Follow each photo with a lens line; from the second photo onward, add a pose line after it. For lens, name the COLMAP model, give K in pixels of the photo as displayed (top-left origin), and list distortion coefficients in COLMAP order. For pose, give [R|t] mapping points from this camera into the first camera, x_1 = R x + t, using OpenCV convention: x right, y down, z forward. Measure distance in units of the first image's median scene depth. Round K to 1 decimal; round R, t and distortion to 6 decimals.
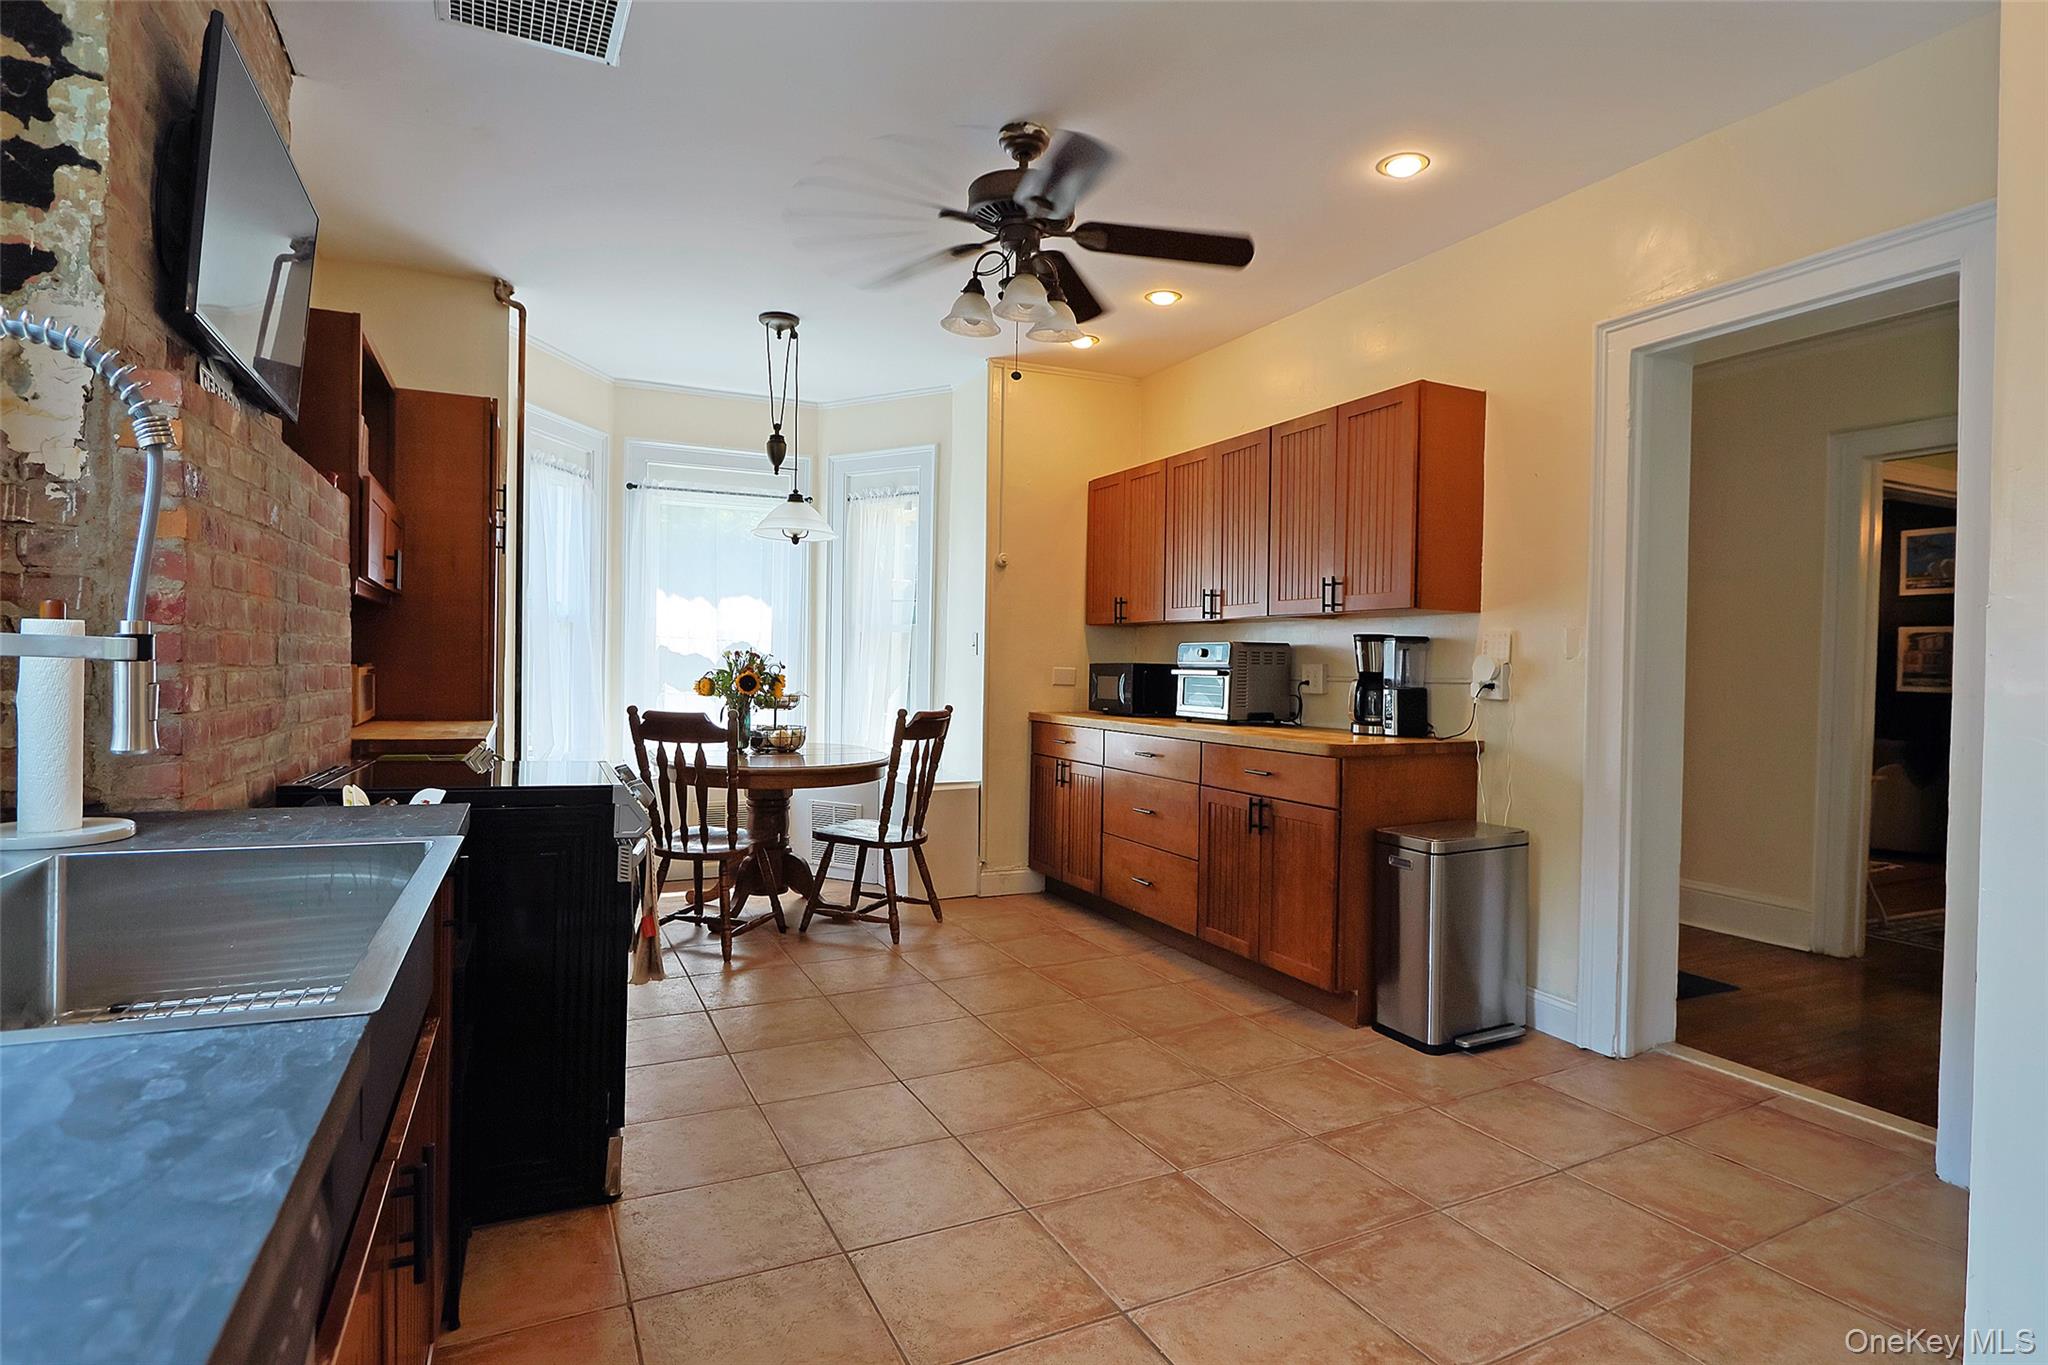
lens RADIAL K [[1049.8, 0, 1039.3], [0, 1049.8, 680.2], [0, 0, 1]] dist [-0.017039, 0.003785]
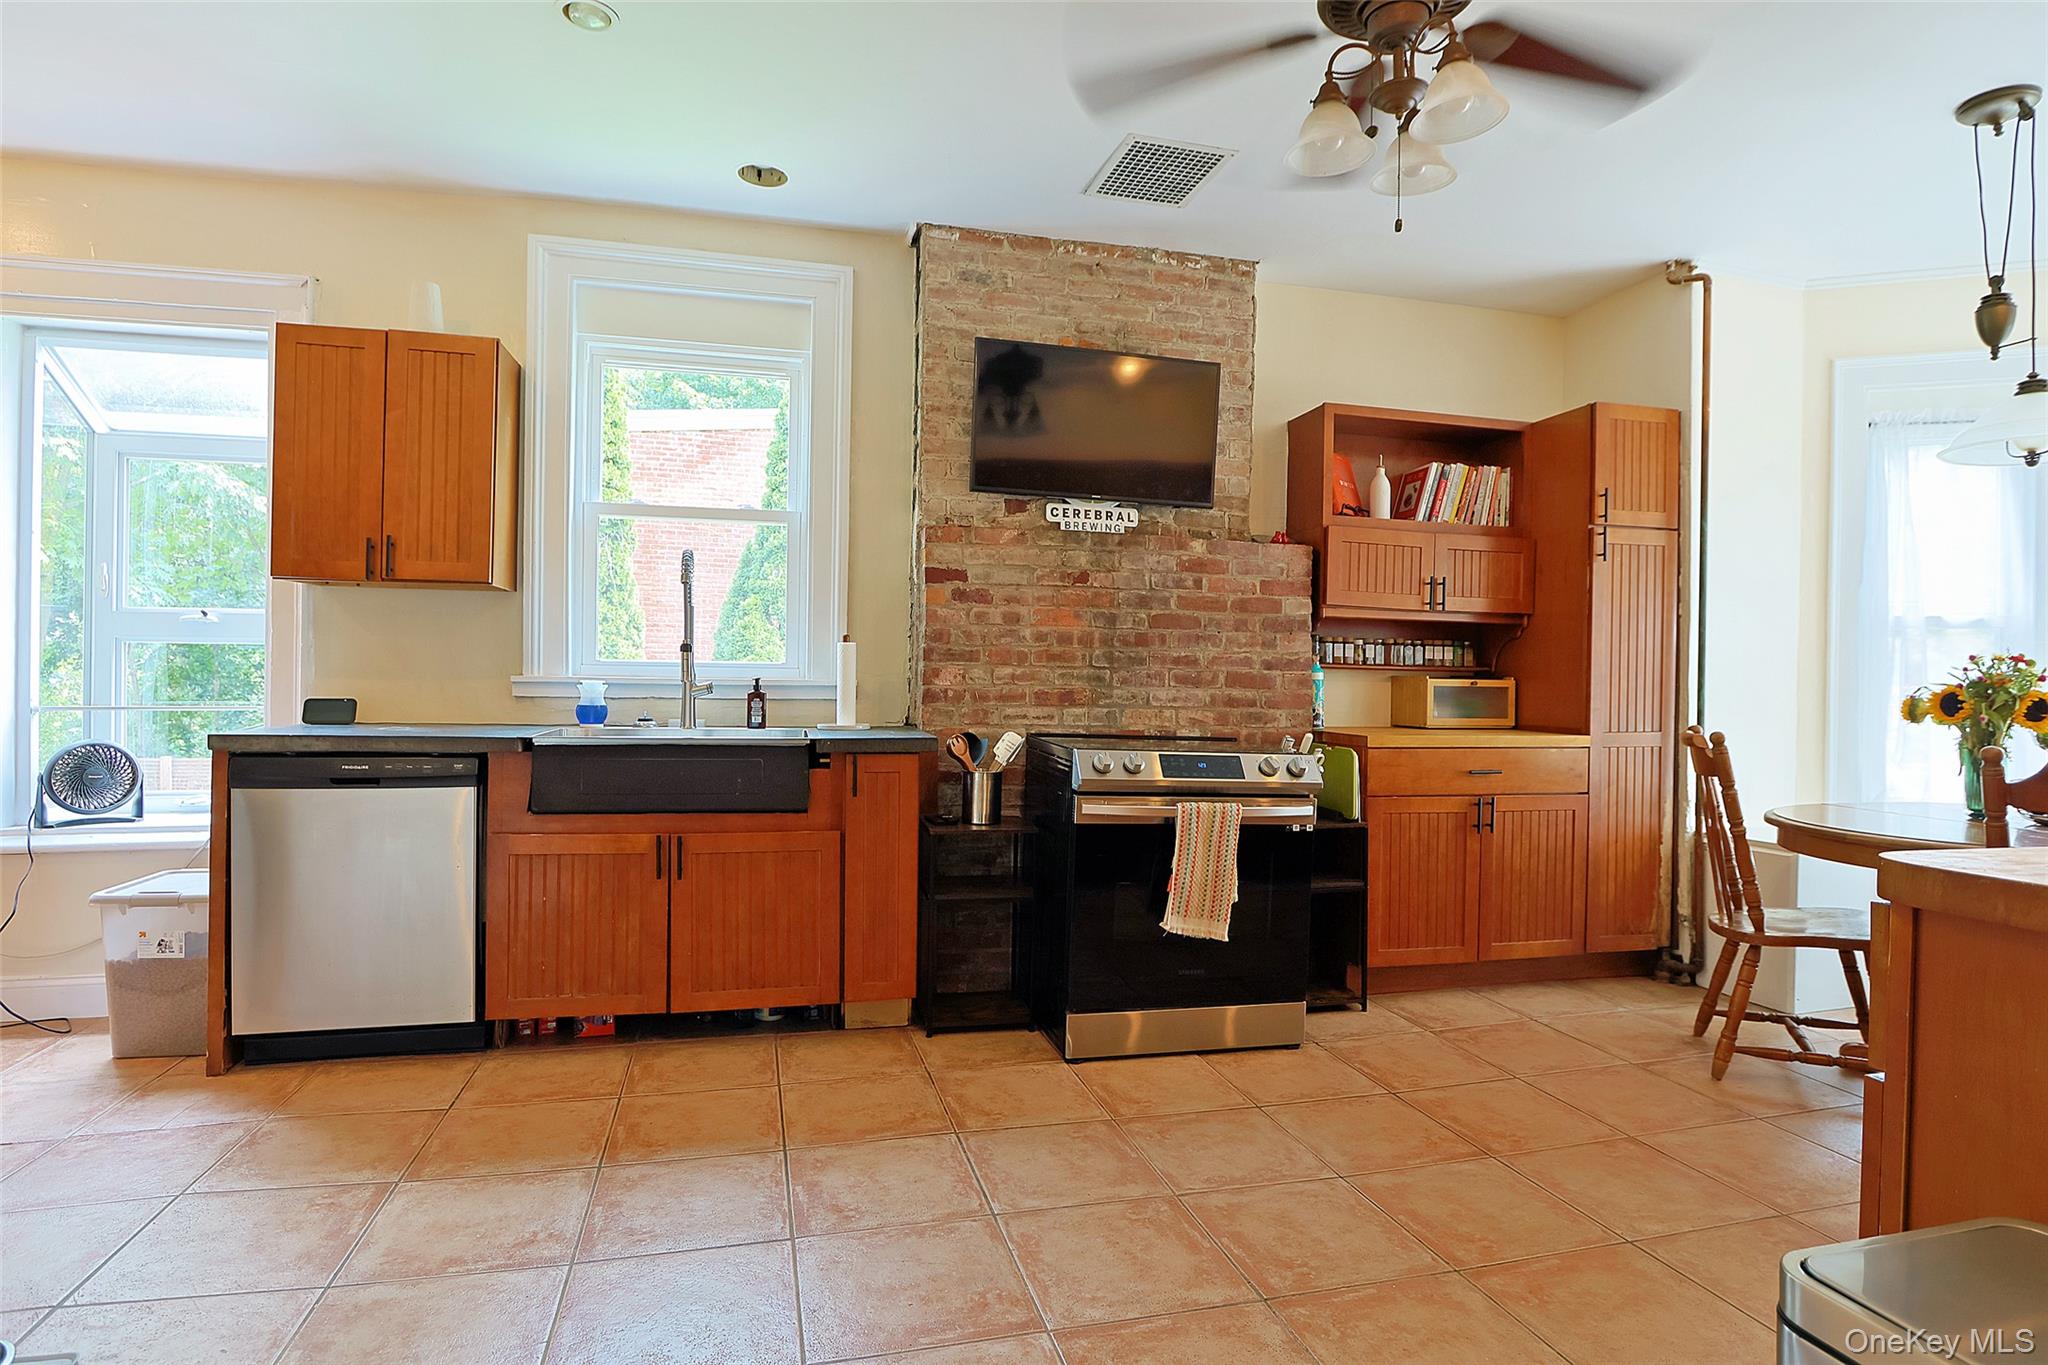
lens RADIAL K [[1049.8, 0, 1031.7], [0, 1049.8, 681.5], [0, 0, 1]] dist [-0.017039, 0.003785]
pose [[-0.207153, -0.020727, -0.978089, 0.780913], [-0.034937, 0.999295, -0.013777, 0.029805], [0.977685, 0.031318, -0.207731, 1.032631]]
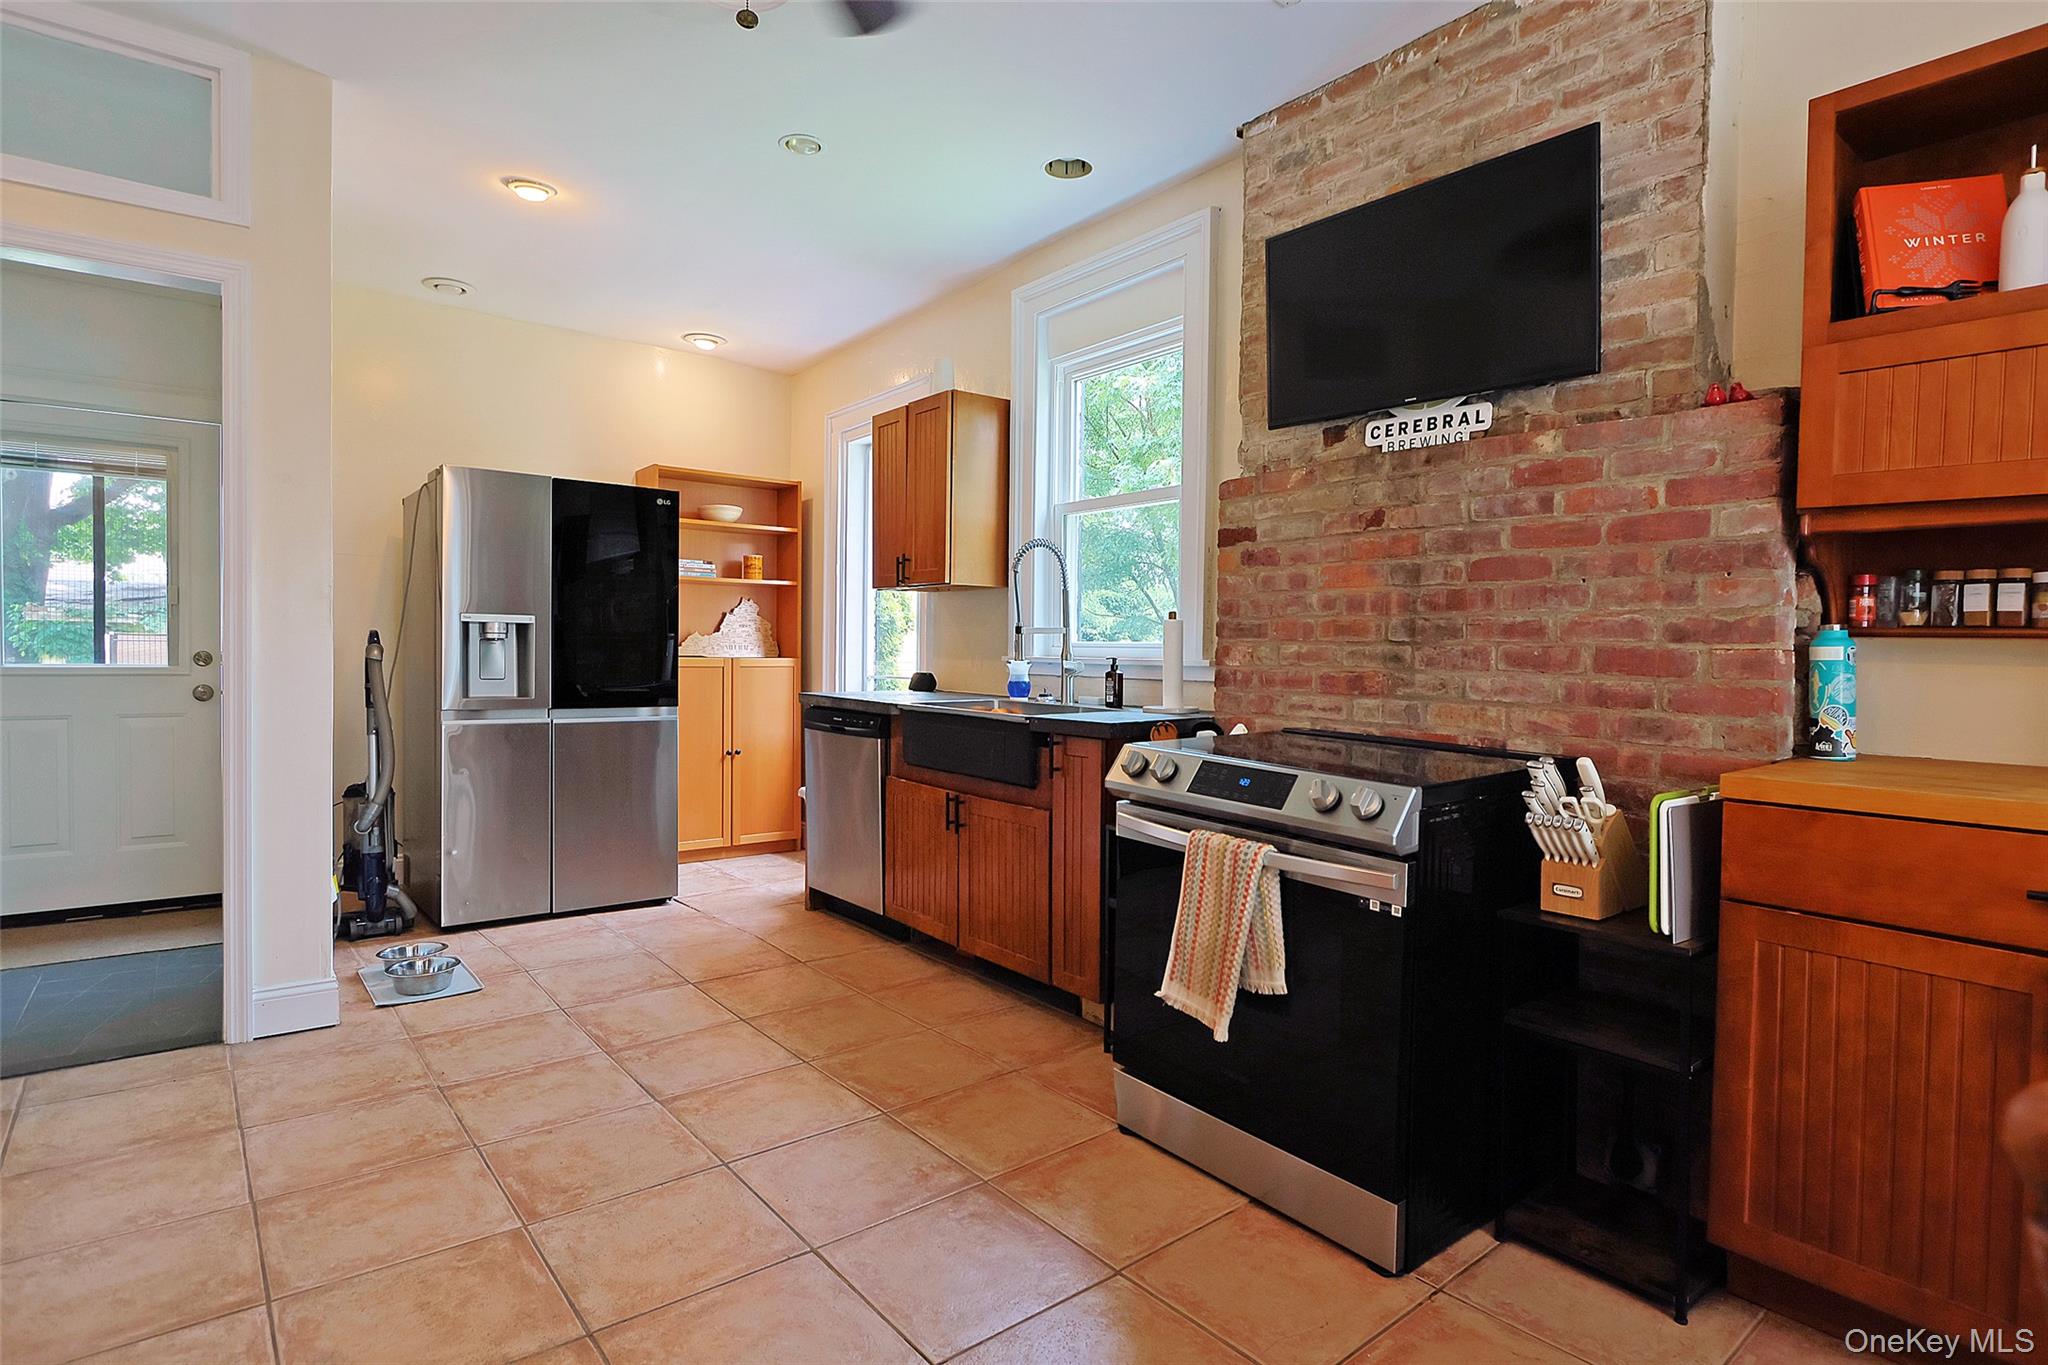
lens RADIAL K [[1049.8, 0, 1041.6], [0, 1049.8, 678.2], [0, 0, 1]] dist [-0.017039, 0.003785]
pose [[-0.973624, -0.023886, -0.226905, -0.060461], [-0.033849, 0.998621, 0.040119, -0.006120], [0.225634, 0.046741, -0.973090, 1.716361]]
